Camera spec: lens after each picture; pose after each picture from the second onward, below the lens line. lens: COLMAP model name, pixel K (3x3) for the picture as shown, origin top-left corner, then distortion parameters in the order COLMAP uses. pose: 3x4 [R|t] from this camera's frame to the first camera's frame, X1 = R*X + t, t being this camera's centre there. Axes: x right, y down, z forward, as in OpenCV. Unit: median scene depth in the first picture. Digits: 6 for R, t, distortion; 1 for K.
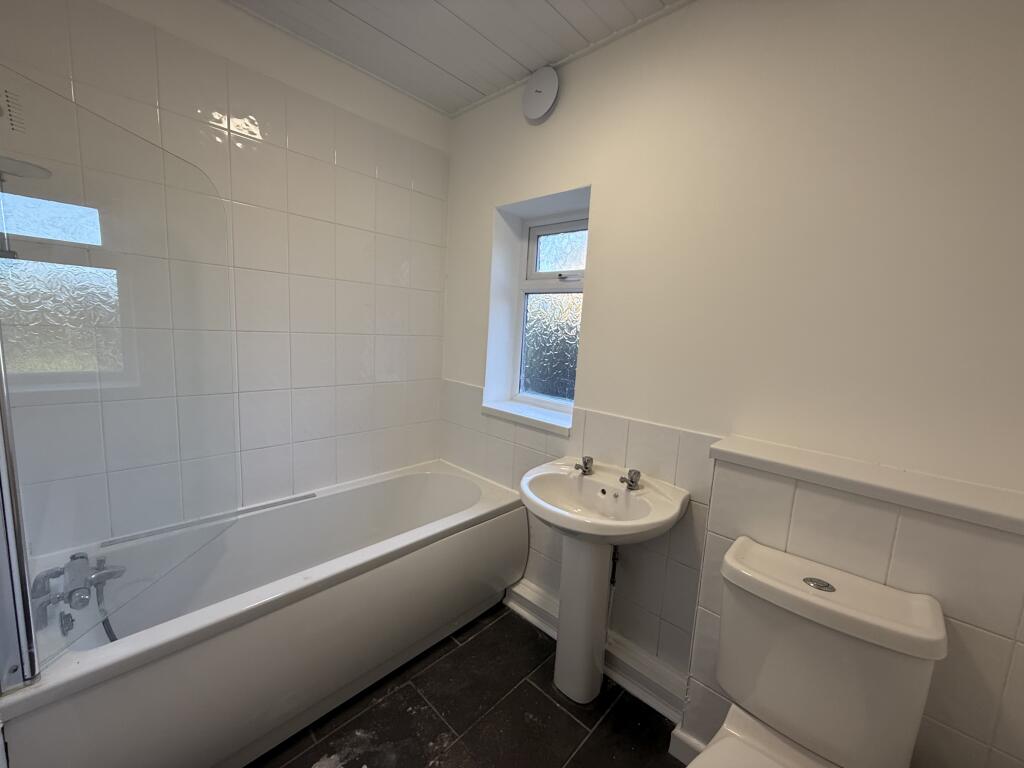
lens RADIAL K [[407.1, 0, 512.0], [0, 407.1, 384.0], [0, 0, 1]] dist [0.001167, 0.000015]
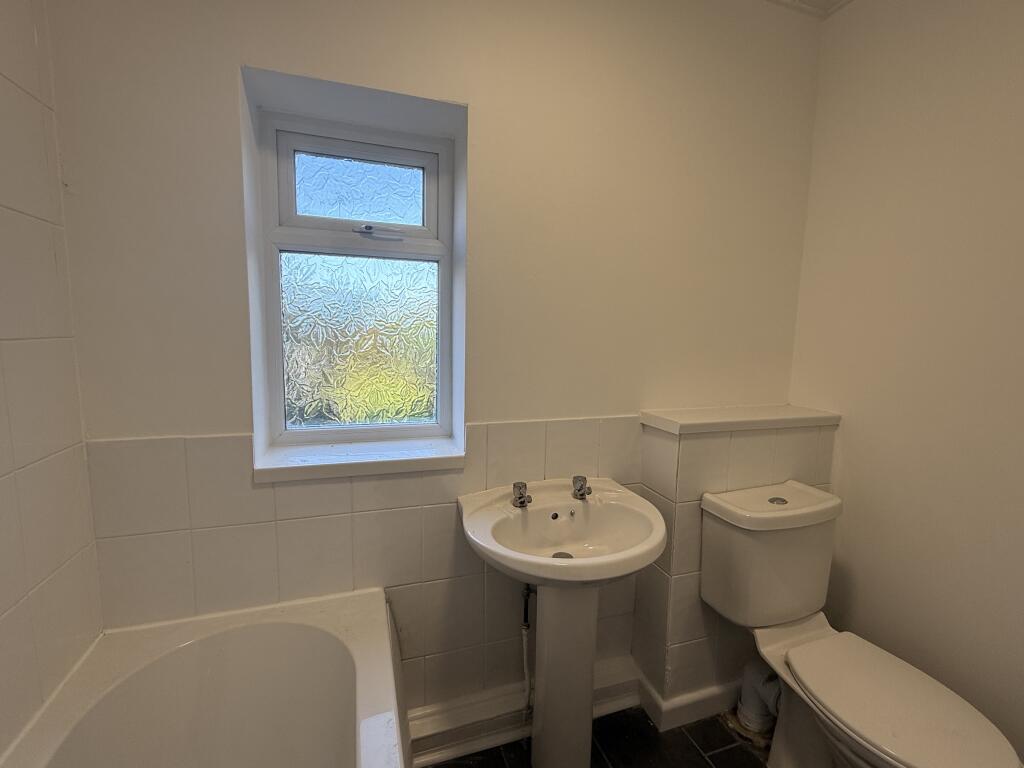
lens RADIAL K [[455.5, 0, 512.0], [0, 455.5, 384.0], [0, 0, 1]] dist [-0.000130, 0.000671]
pose [[0.466376, -0.149844, 0.871803, -0.479467], [0.128171, 0.986595, 0.101008, -0.080315], [-0.875252, 0.064632, 0.479330, 0.543458]]
